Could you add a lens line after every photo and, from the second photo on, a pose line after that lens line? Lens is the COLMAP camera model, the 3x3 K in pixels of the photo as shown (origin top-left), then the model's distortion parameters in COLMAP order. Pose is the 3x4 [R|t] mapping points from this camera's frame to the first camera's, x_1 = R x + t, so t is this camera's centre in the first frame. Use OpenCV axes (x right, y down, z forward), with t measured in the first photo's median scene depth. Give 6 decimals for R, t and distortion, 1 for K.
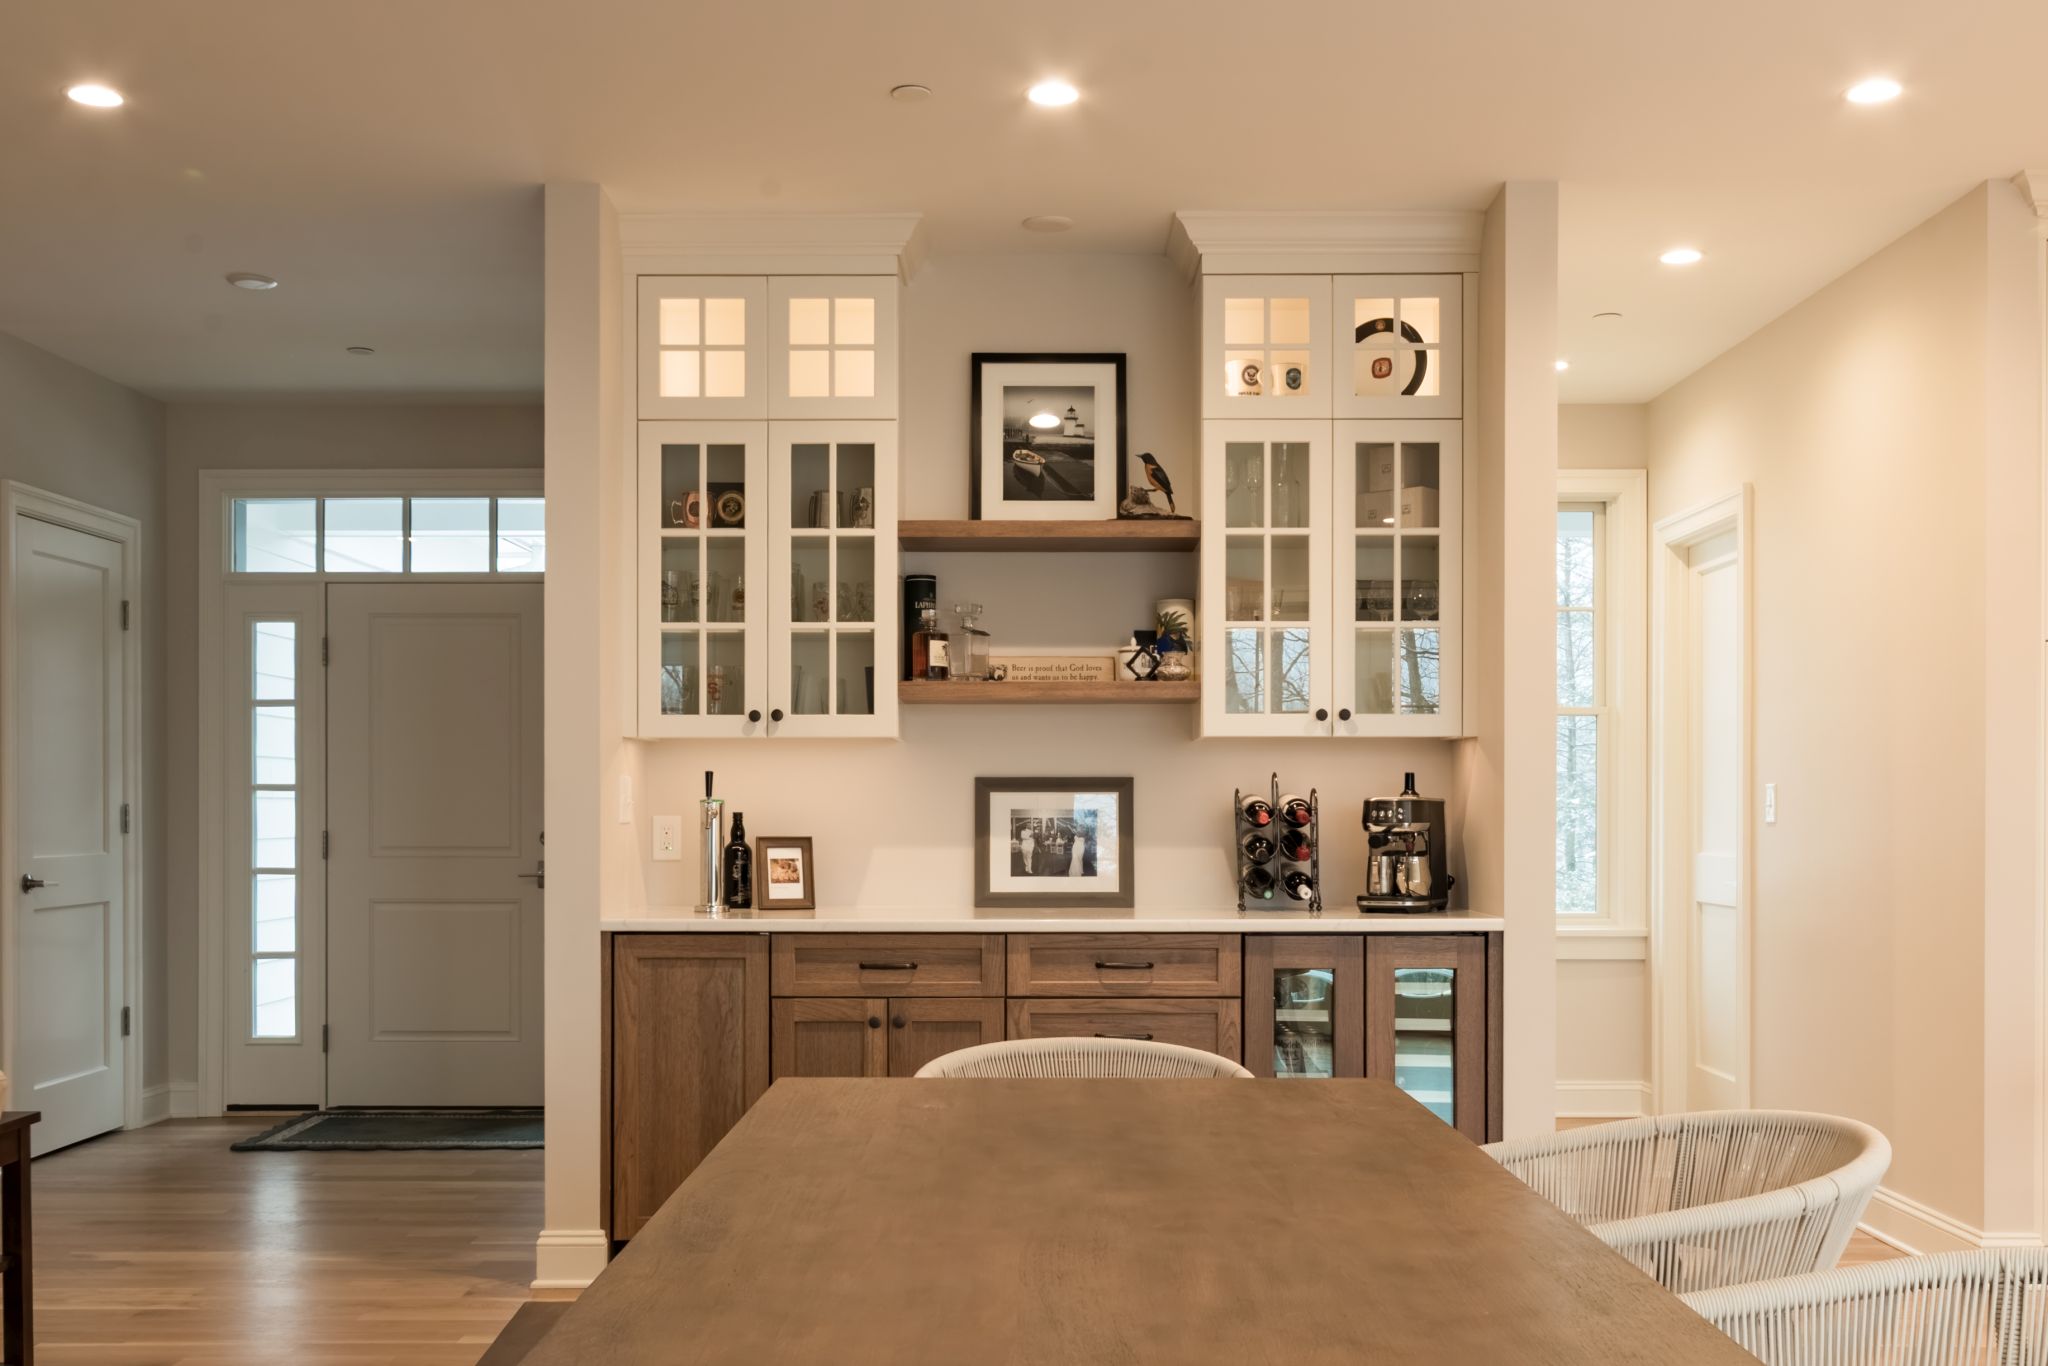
lens RADIAL K [[2003.8, 0, 1066.0], [0, 2003.8, 832.2], [0, 0, 1]] dist [-0.015888, 0.000000]
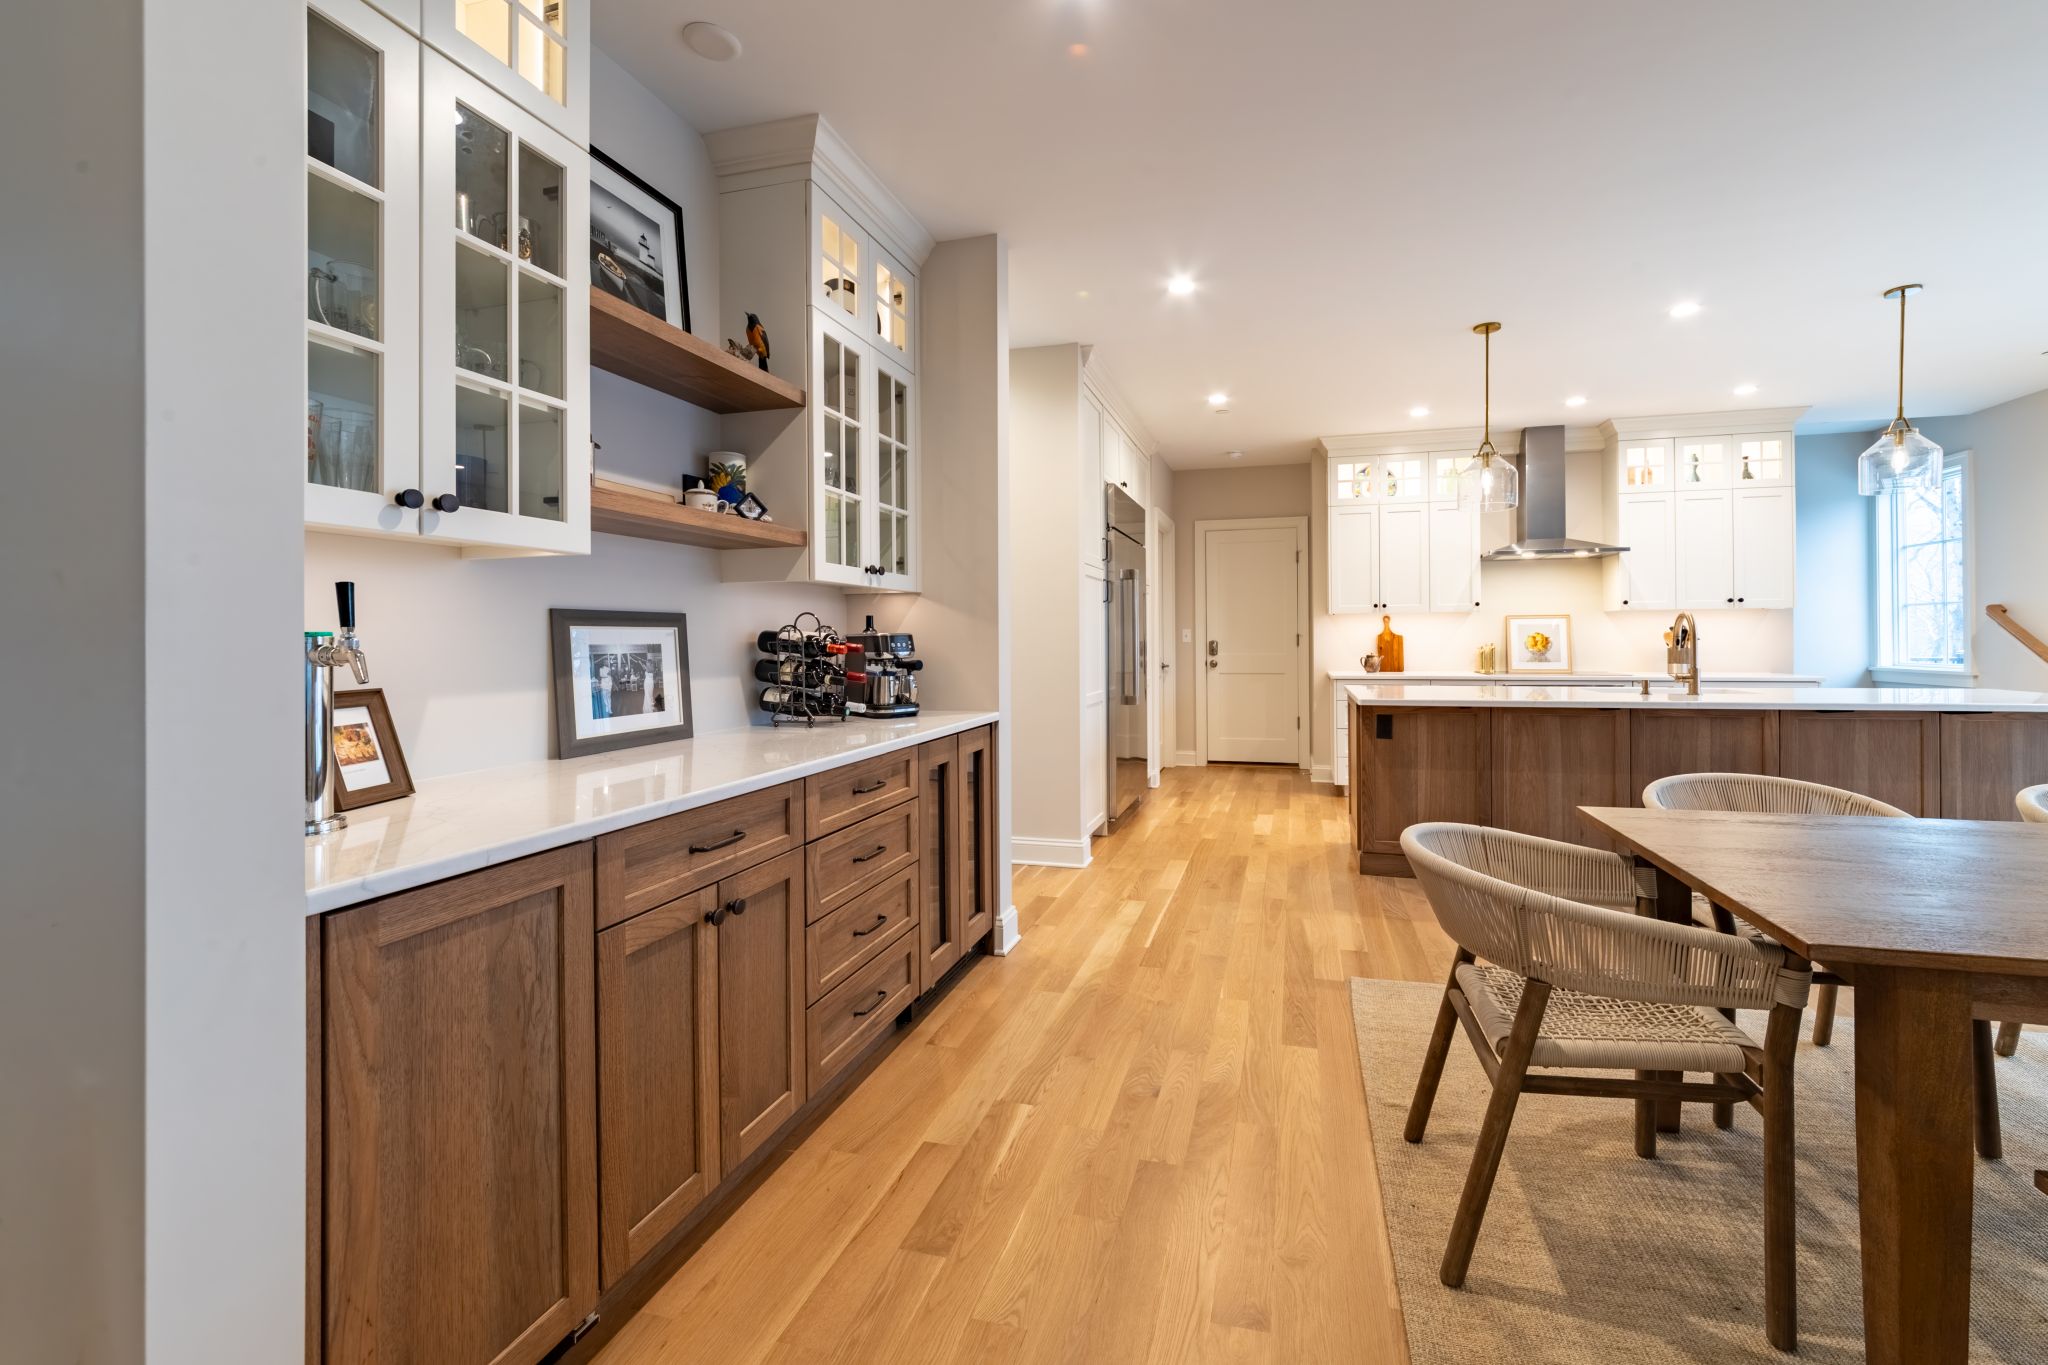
lens RADIAL K [[811.3, 0, 1091.3], [0, 811.3, 635.4], [0, 0, 1]] dist [-0.005860, -0.002908]
pose [[0.251780, 0.002017, 0.967782, -0.341679], [0.015824, 0.999856, -0.006201, -0.010440], [-0.967655, 0.016875, 0.251712, 0.727668]]
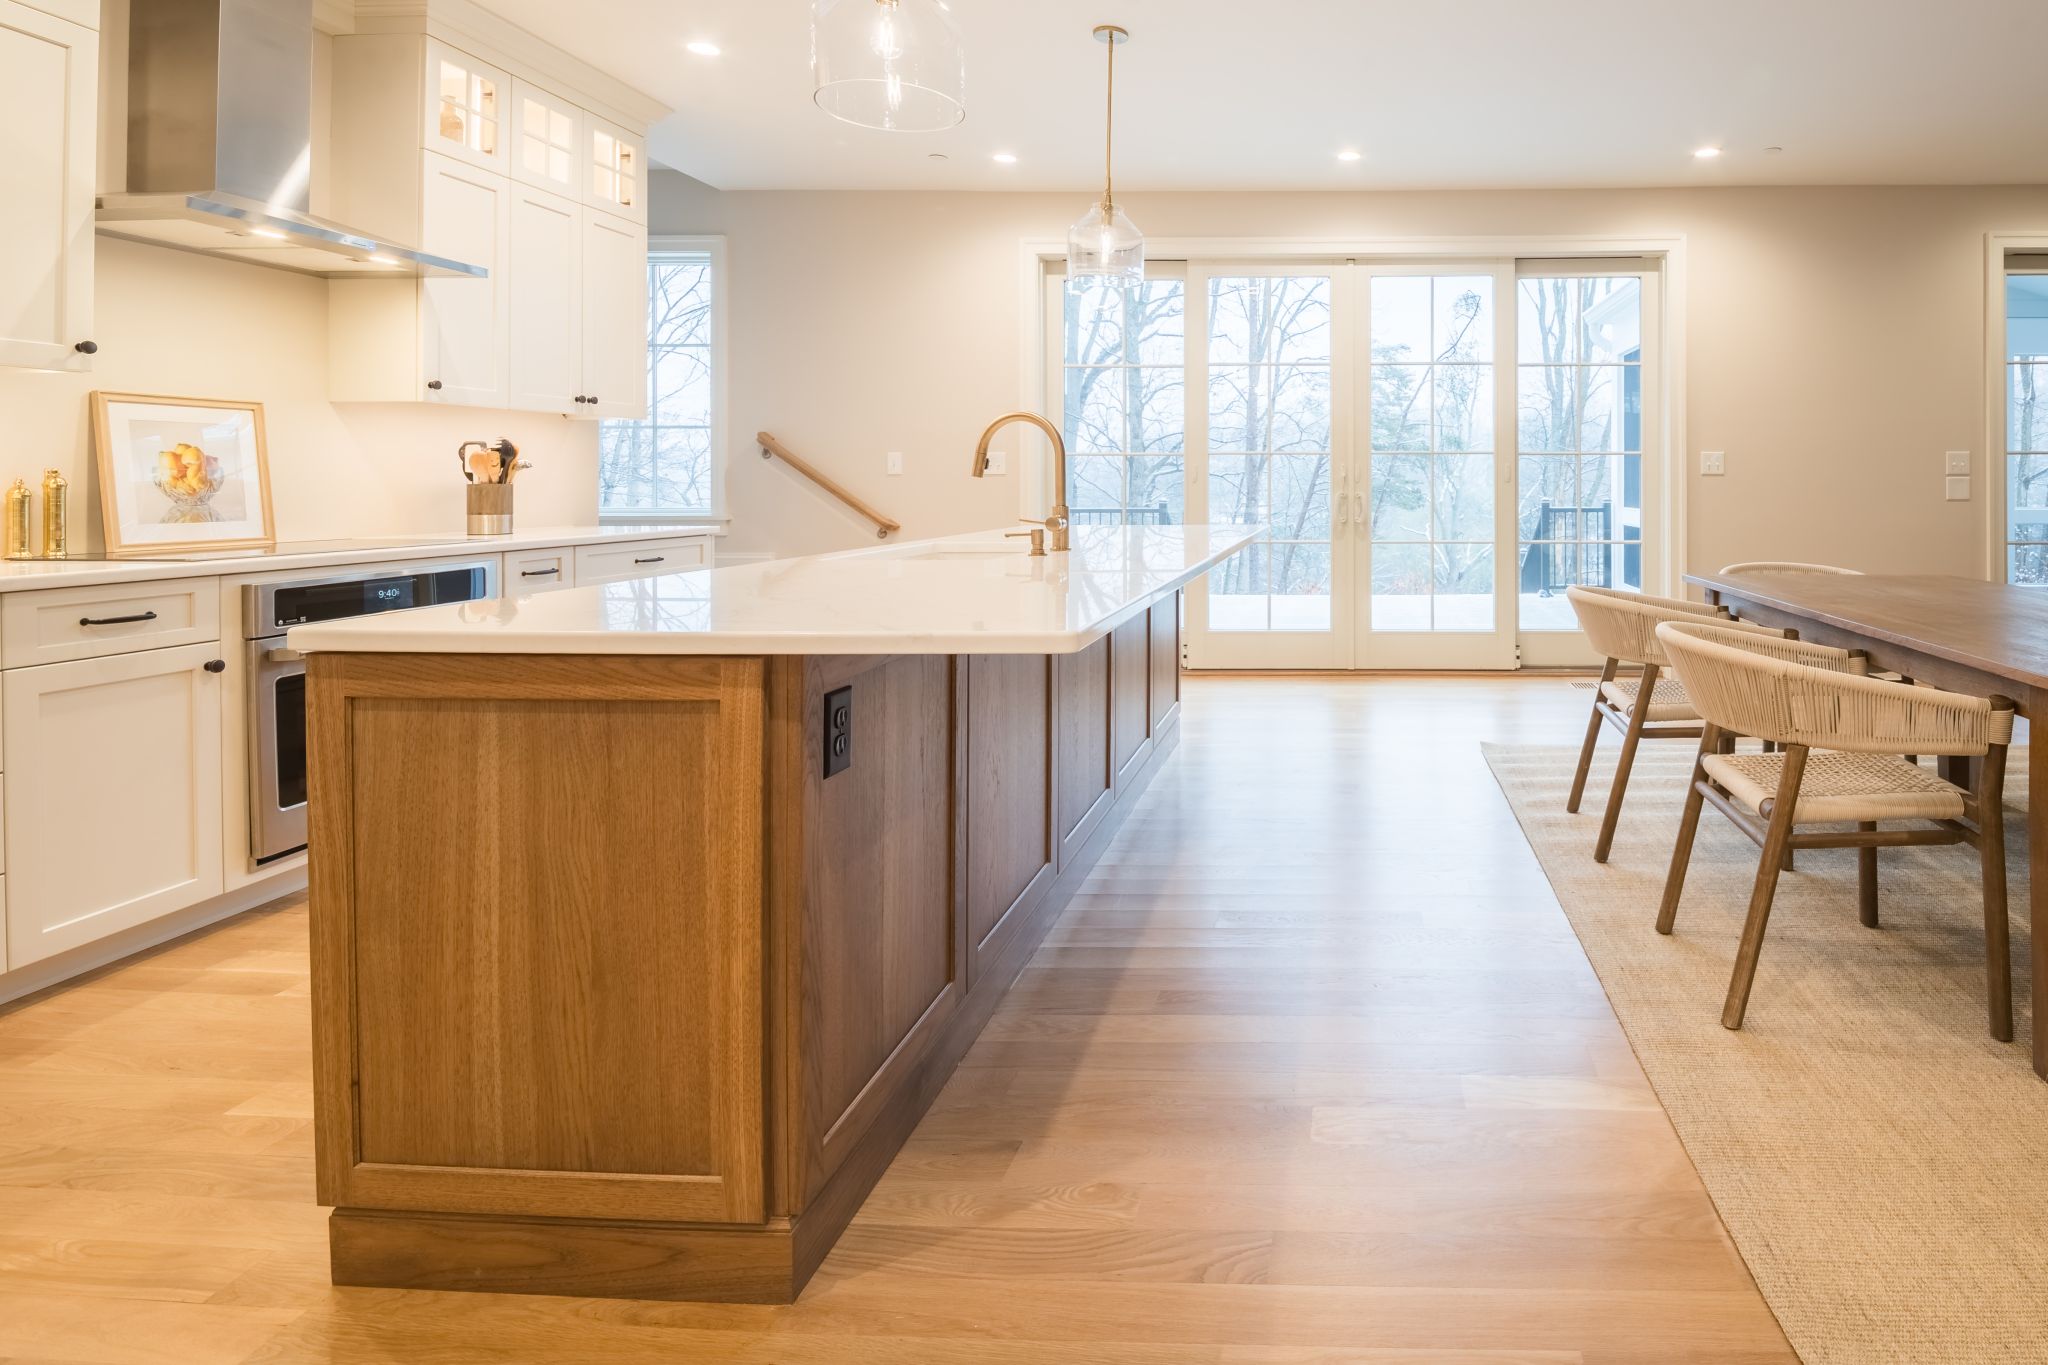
lens RADIAL K [[1029.2, 0, 1337.5], [0, 1029.2, 468.9], [0, 0, 1]] dist [-0.011291, -0.006242]
pose [[-0.999864, 0.001168, 0.016471, 0.322177], [0.001150, 0.999999, -0.001151, 0.003427], [-0.016473, -0.001132, -0.999864, 0.933340]]
